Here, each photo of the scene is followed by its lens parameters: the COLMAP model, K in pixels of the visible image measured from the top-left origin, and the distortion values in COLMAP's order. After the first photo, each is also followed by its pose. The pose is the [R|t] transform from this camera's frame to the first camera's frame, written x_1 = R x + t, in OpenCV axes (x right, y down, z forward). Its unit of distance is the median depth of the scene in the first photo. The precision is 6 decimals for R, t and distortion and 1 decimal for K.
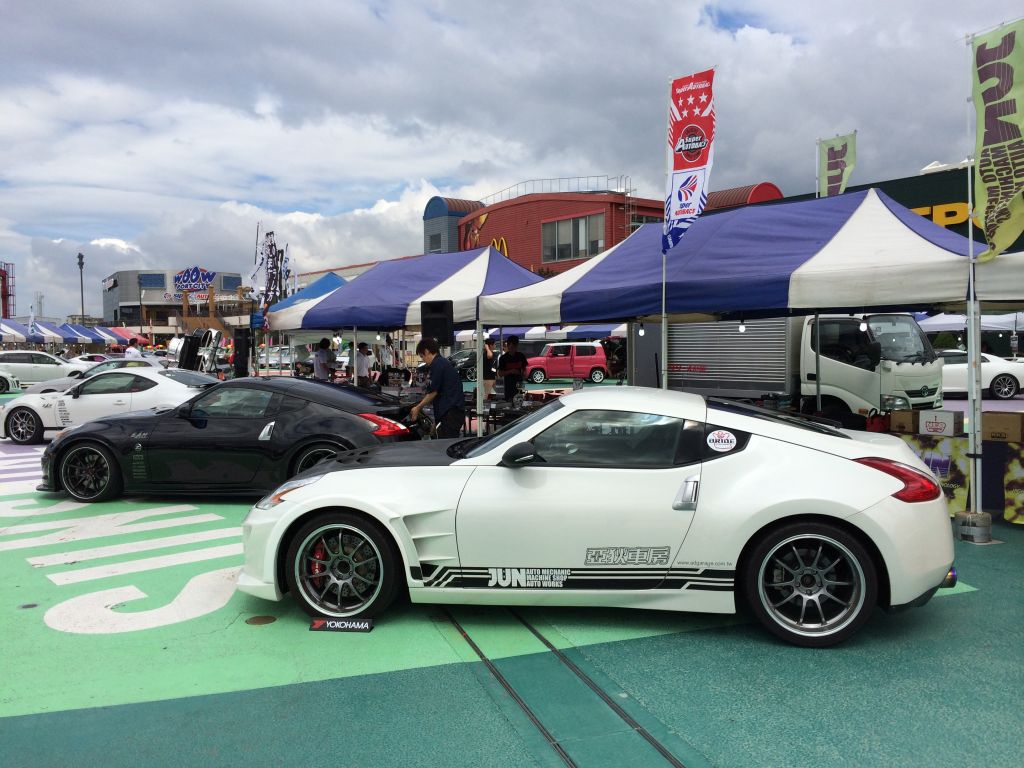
lens RADIAL K [[891.9, 0, 510.3], [0, 891.9, 383.8], [0, 0, 1]] dist [0.004908, 0.007216]
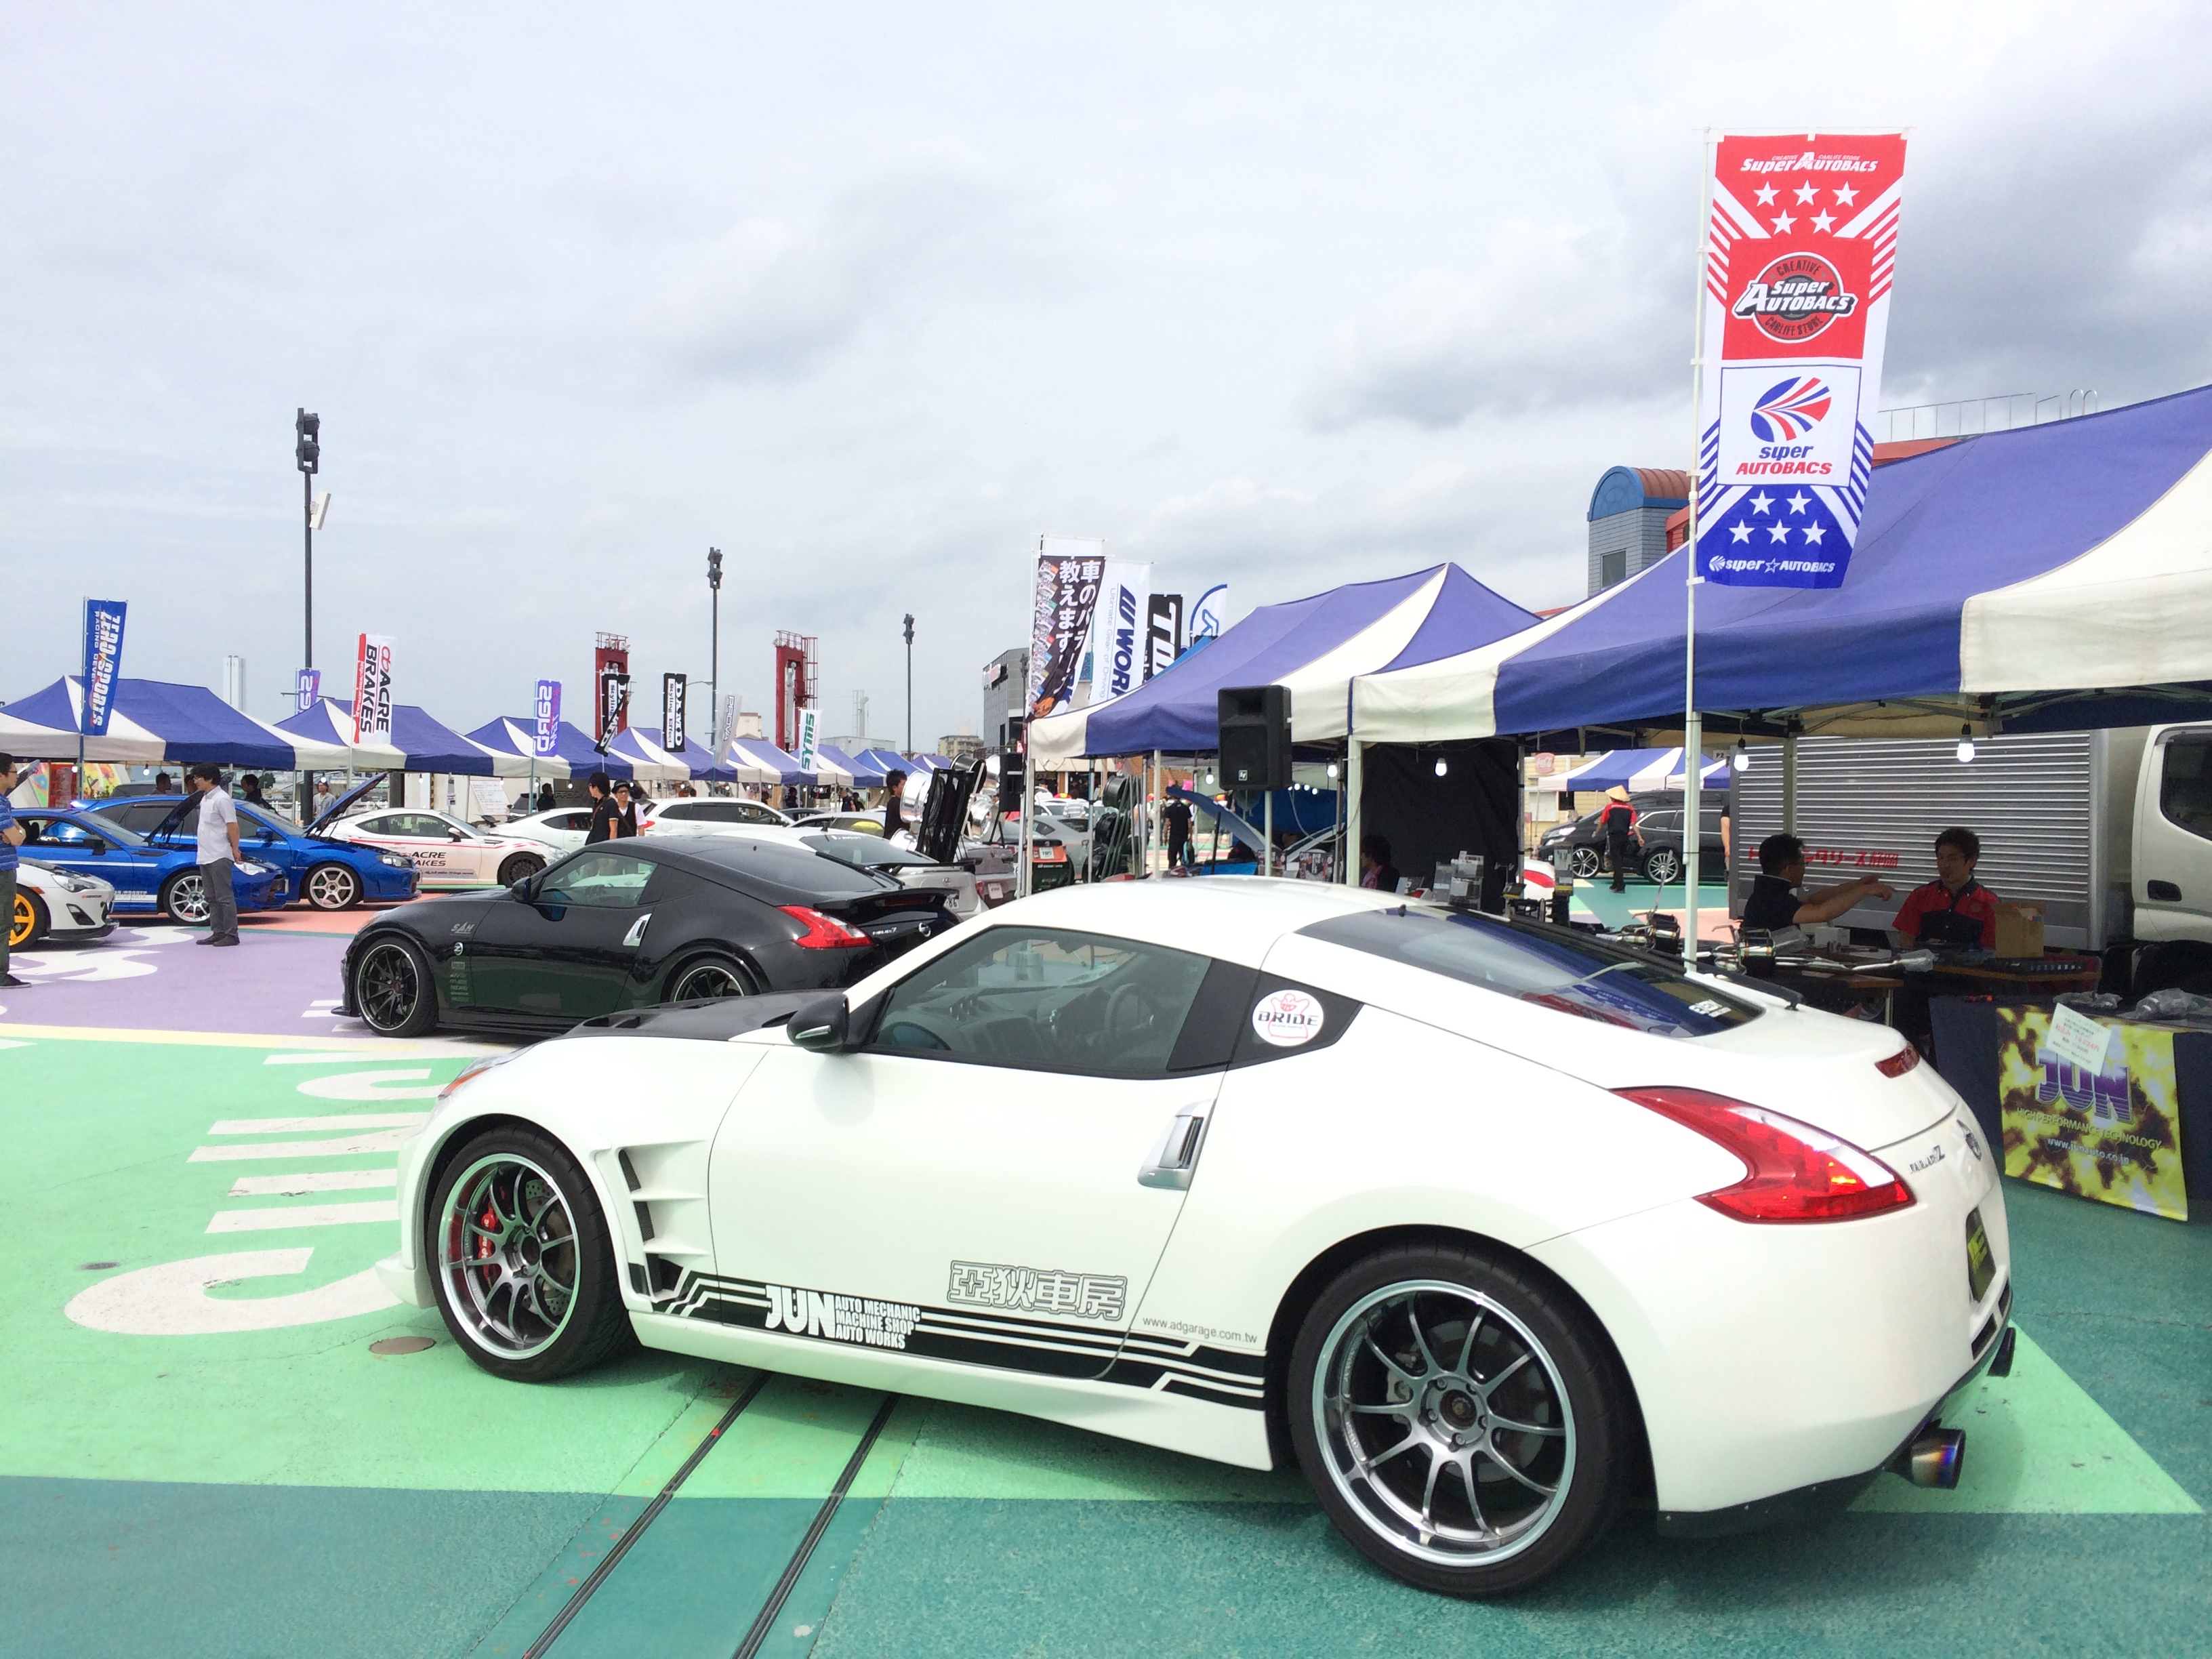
lens RADIAL K [[1926.6, 0, 1086.8], [0, 1926.6, 821.8], [0, 0, 1]] dist [0.004908, 0.007216]
pose [[0.934486, 0.022648, -0.355279, 0.447586], [-0.034646, 0.999023, -0.027443, 0.004628], [0.354310, 0.037954, 0.934357, 0.182262]]
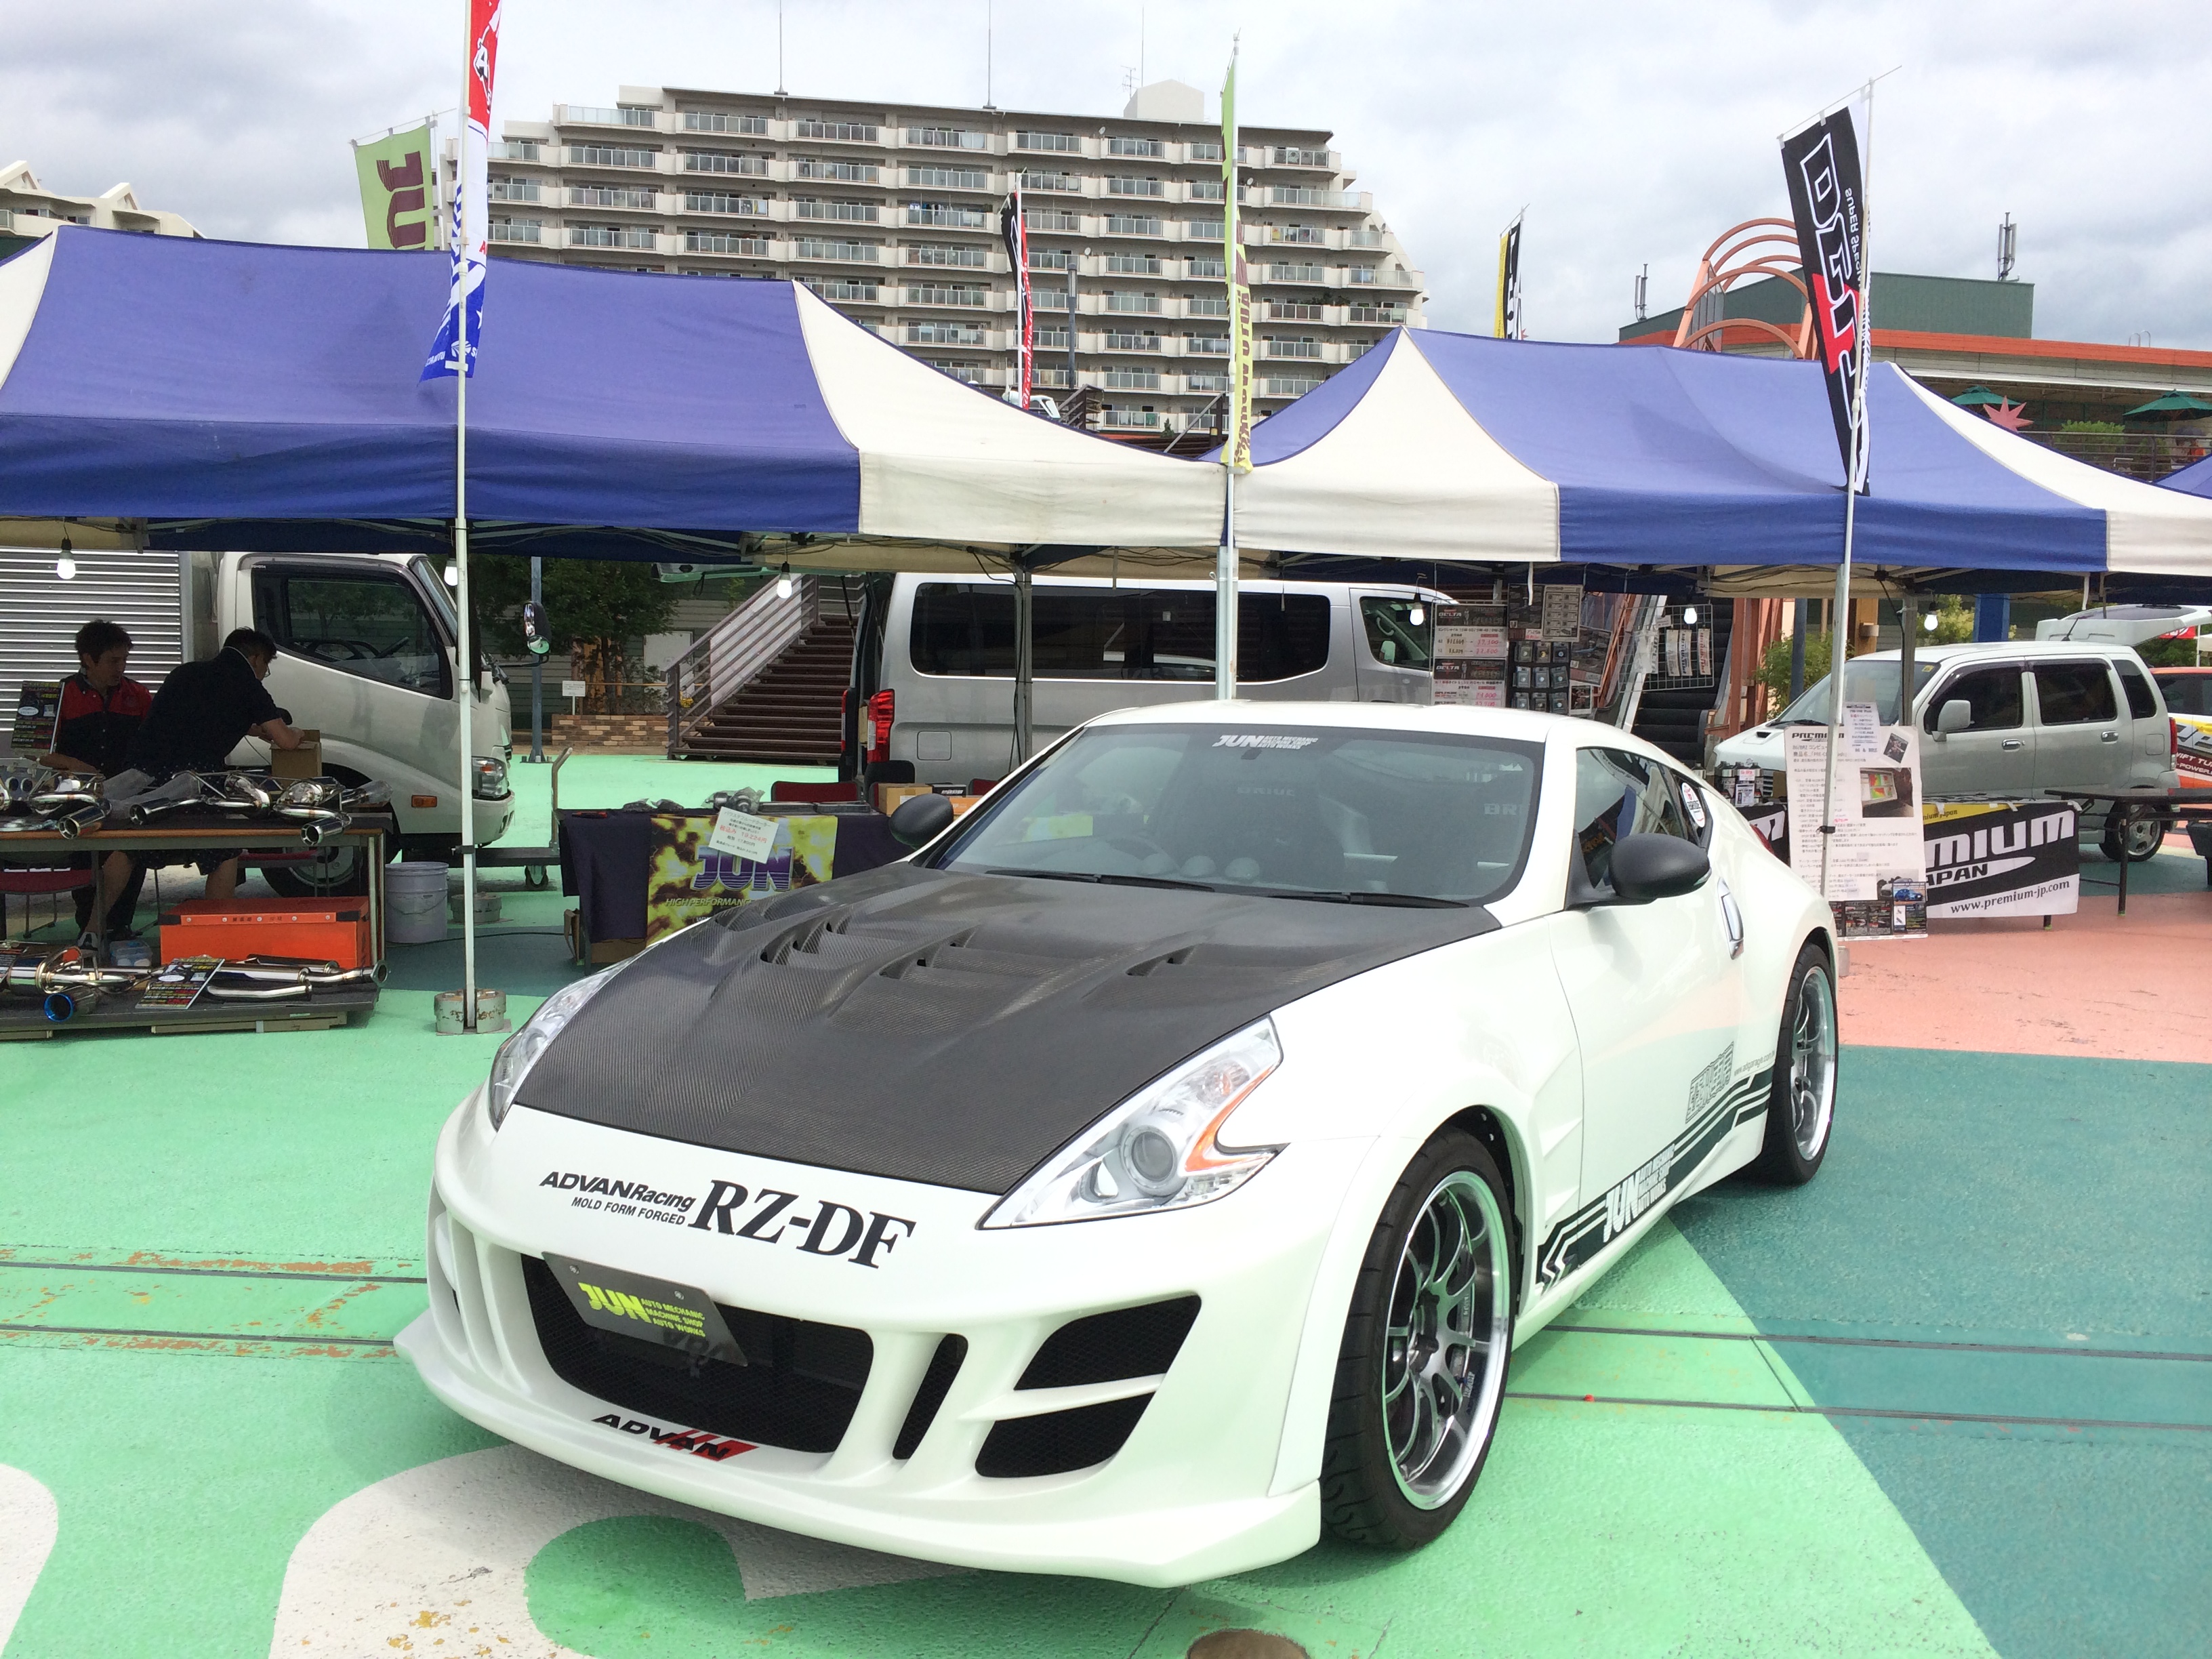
lens RADIAL K [[1926.6, 0, 1023.8], [0, 1926.6, 833.8], [0, 0, 1]] dist [0.004908, 0.007216]
pose [[0.377874, -0.062499, 0.923745, -0.842848], [0.018179, 0.998027, 0.060089, 0.007399], [-0.925679, -0.005913, 0.378264, 0.931818]]
